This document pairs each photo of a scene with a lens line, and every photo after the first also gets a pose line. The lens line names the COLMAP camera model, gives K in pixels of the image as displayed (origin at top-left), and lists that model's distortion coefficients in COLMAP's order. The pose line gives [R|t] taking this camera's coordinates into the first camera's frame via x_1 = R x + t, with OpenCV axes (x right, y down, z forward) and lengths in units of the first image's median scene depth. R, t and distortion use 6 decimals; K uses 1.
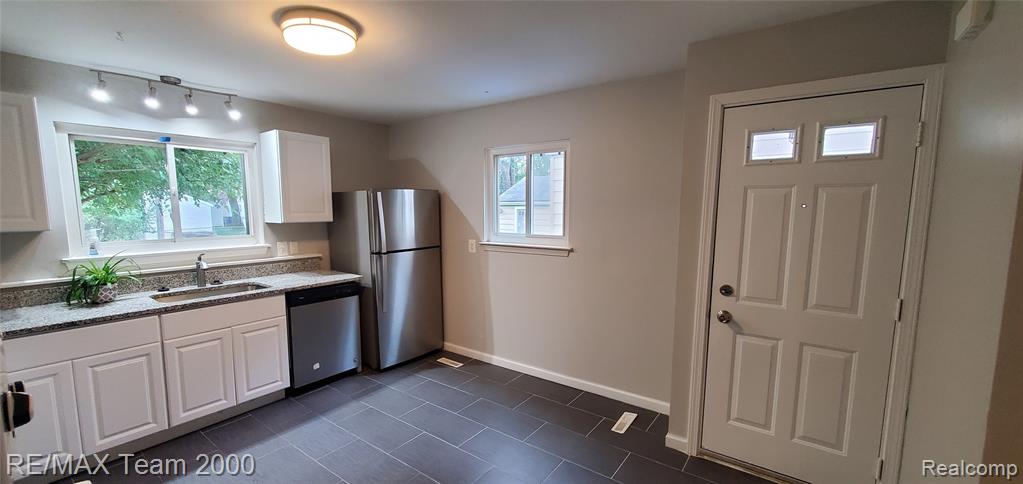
lens RADIAL K [[407.6, 0, 505.3], [0, 407.6, 255.4], [0, 0, 1]] dist [-0.003301, -0.000076]
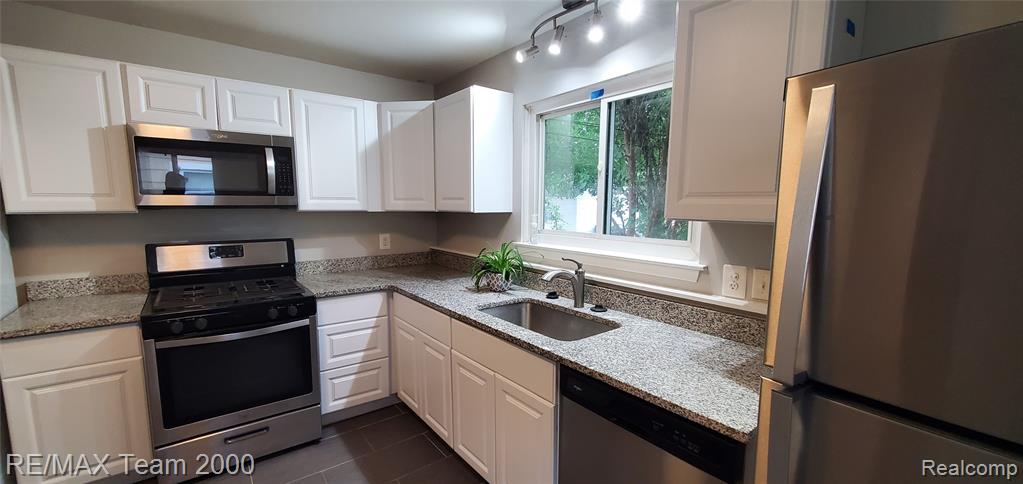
lens RADIAL K [[407.6, 0, 505.3], [0, 407.6, 255.4], [0, 0, 1]] dist [-0.003301, -0.000076]
pose [[-0.277298, 0.124230, -0.952719, -0.078070], [-0.111918, 0.980678, 0.160450, -0.101896], [0.954243, 0.151119, -0.258037, 1.043027]]
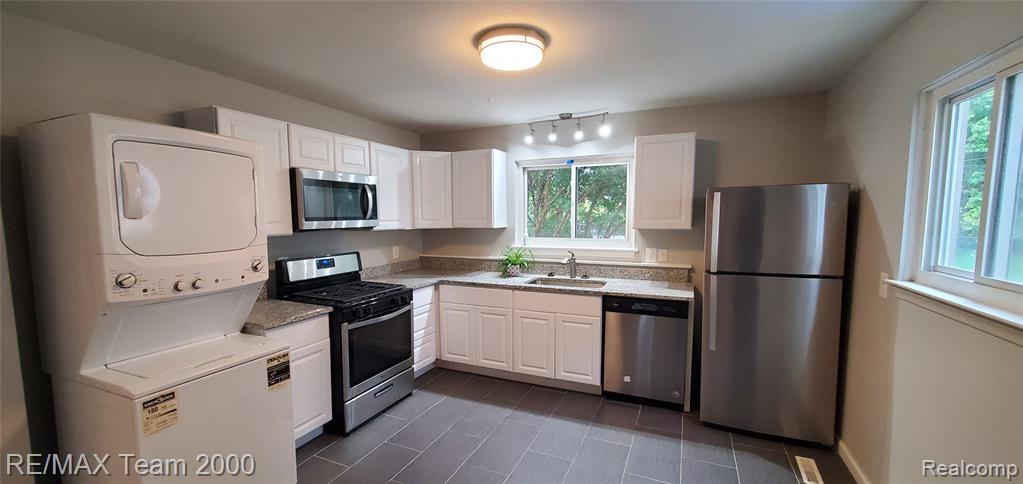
lens RADIAL K [[407.6, 0, 505.3], [0, 407.6, 255.4], [0, 0, 1]] dist [-0.003301, -0.000076]
pose [[0.209815, 0.097107, -0.972907, 0.409161], [-0.103276, 0.991690, 0.076709, -0.064829], [0.972271, 0.084383, 0.218100, 0.523358]]
